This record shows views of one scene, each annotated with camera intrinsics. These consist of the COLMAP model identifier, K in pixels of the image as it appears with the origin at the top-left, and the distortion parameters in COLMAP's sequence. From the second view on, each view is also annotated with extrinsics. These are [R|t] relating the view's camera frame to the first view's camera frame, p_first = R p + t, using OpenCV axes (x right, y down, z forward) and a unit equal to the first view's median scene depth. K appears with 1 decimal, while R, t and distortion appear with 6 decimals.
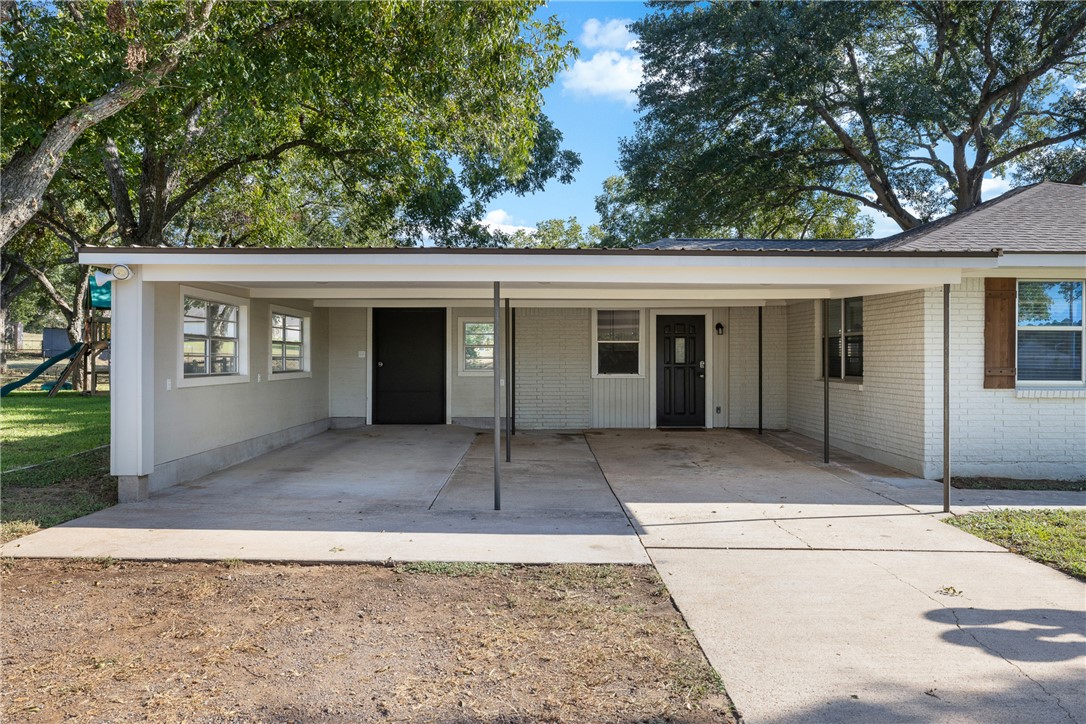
lens RADIAL K [[765.8, 0, 540.3], [0, 765.8, 358.1], [0, 0, 1]] dist [-0.003138, -0.001163]
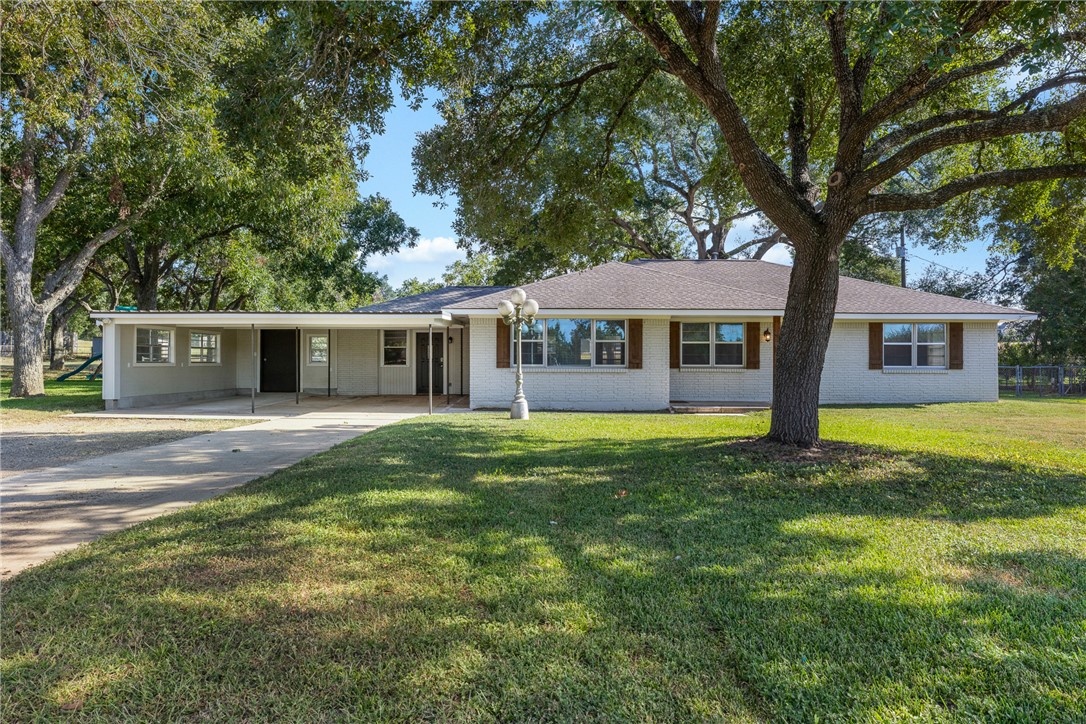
lens RADIAL K [[713.3, 0, 543.2], [0, 713.3, 359.9], [0, 0, 1]] dist [0.000107, 0.001656]
pose [[0.999818, -0.000177, -0.019055, 0.488823], [0.000109, 0.999994, -0.003581, 0.015313], [0.019055, 0.003578, 0.999812, -0.696143]]
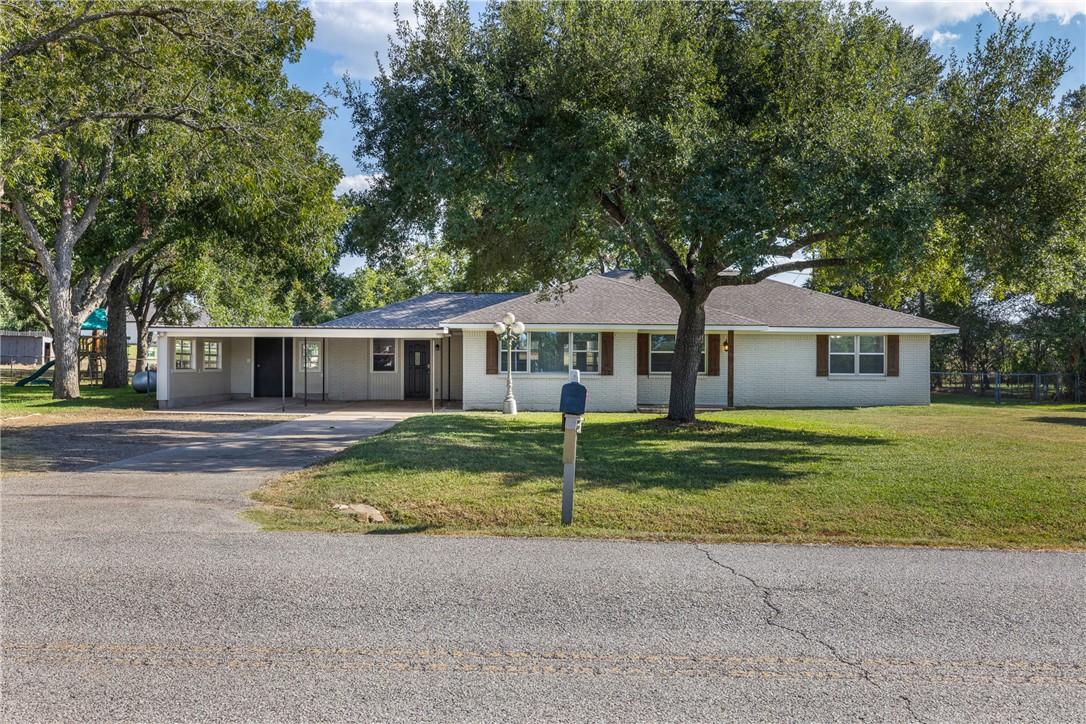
lens RADIAL K [[1065.3, 0, 543.2], [0, 1065.3, 364.4], [0, 0, 1]] dist [0.003637, 0.000000]
pose [[0.999992, 0.002171, 0.003459, 0.489999], [-0.002168, 0.999997, -0.000671, 0.005469], [-0.003461, 0.000664, 0.999994, -1.652769]]
